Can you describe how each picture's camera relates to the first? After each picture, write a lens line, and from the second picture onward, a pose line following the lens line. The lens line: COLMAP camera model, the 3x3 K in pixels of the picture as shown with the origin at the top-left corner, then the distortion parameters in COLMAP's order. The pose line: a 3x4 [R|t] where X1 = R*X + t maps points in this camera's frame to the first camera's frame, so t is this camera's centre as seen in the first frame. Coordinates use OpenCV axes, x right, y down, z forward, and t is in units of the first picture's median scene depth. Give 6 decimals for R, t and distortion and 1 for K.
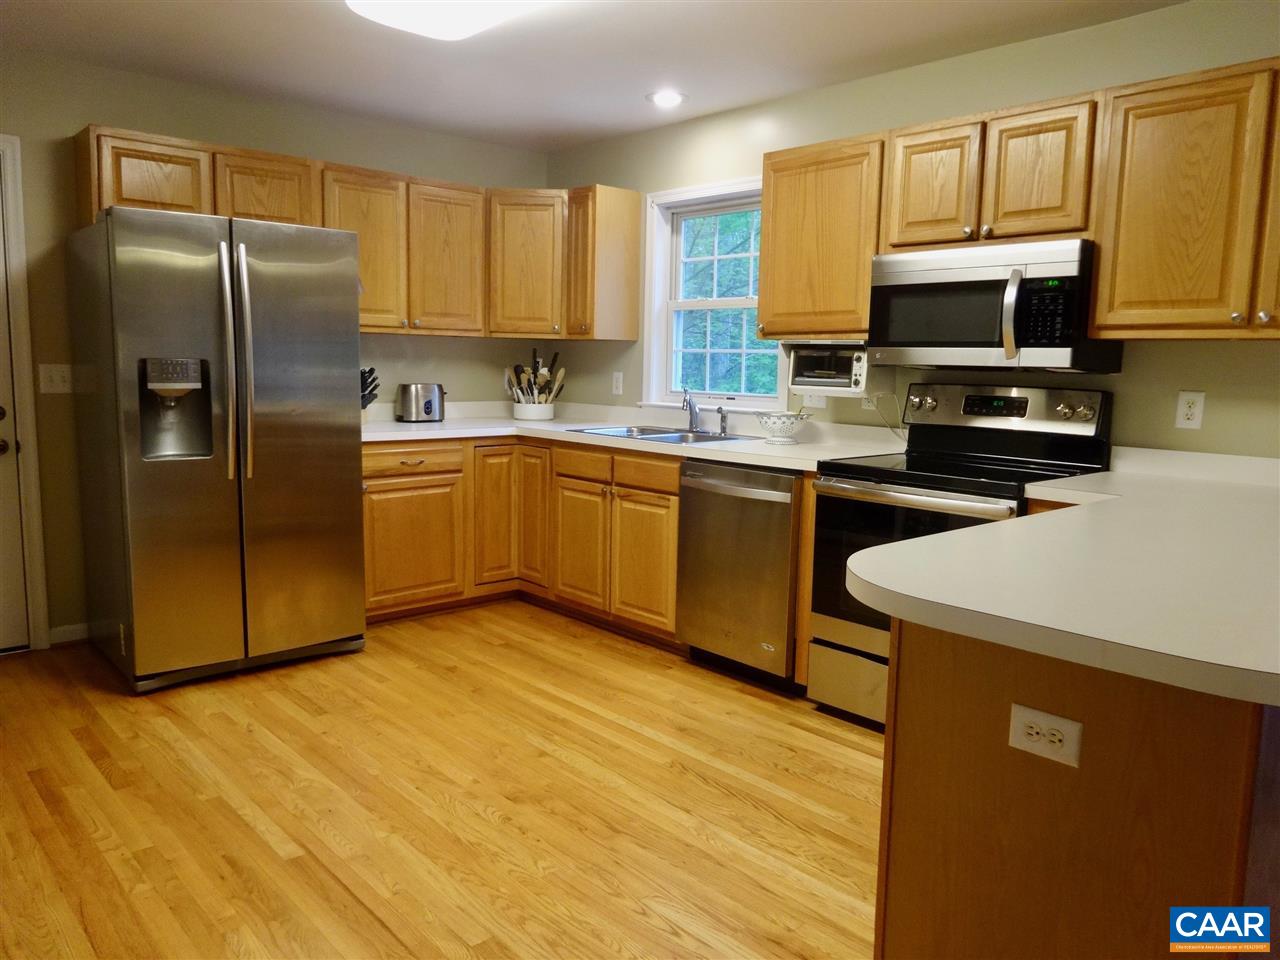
lens RADIAL K [[963.3, 0, 640.0], [0, 963.3, 480.0], [0, 0, 1]] dist [0.000280, 0.004993]
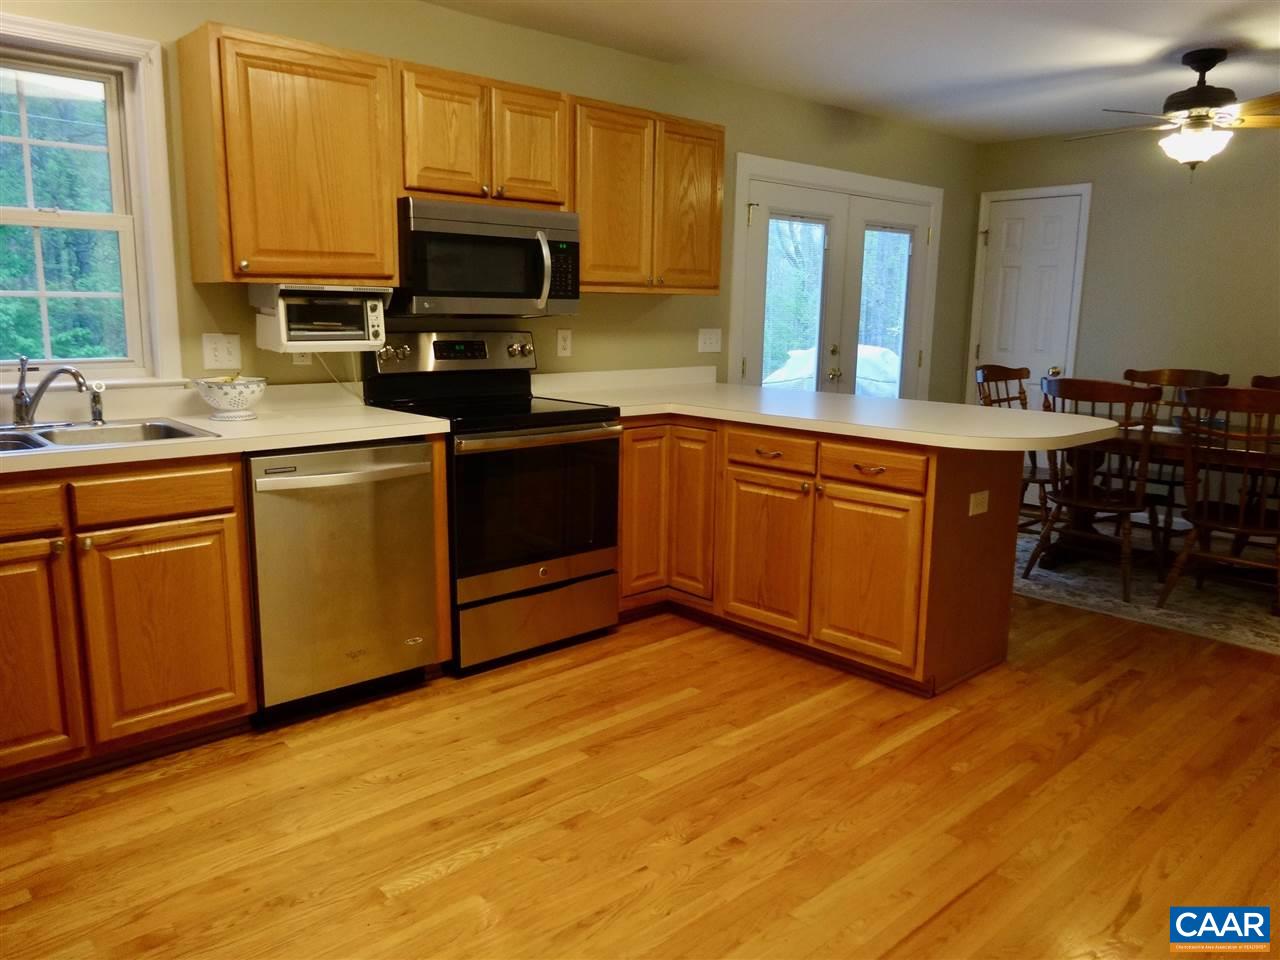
lens RADIAL K [[963.3, 0, 640.0], [0, 963.3, 480.0], [0, 0, 1]] dist [0.000280, 0.004993]
pose [[-0.025607, -0.195072, 0.980455, -0.697458], [0.111067, 0.974149, 0.196718, -0.118348], [-0.993483, 0.113933, -0.003279, 0.771223]]
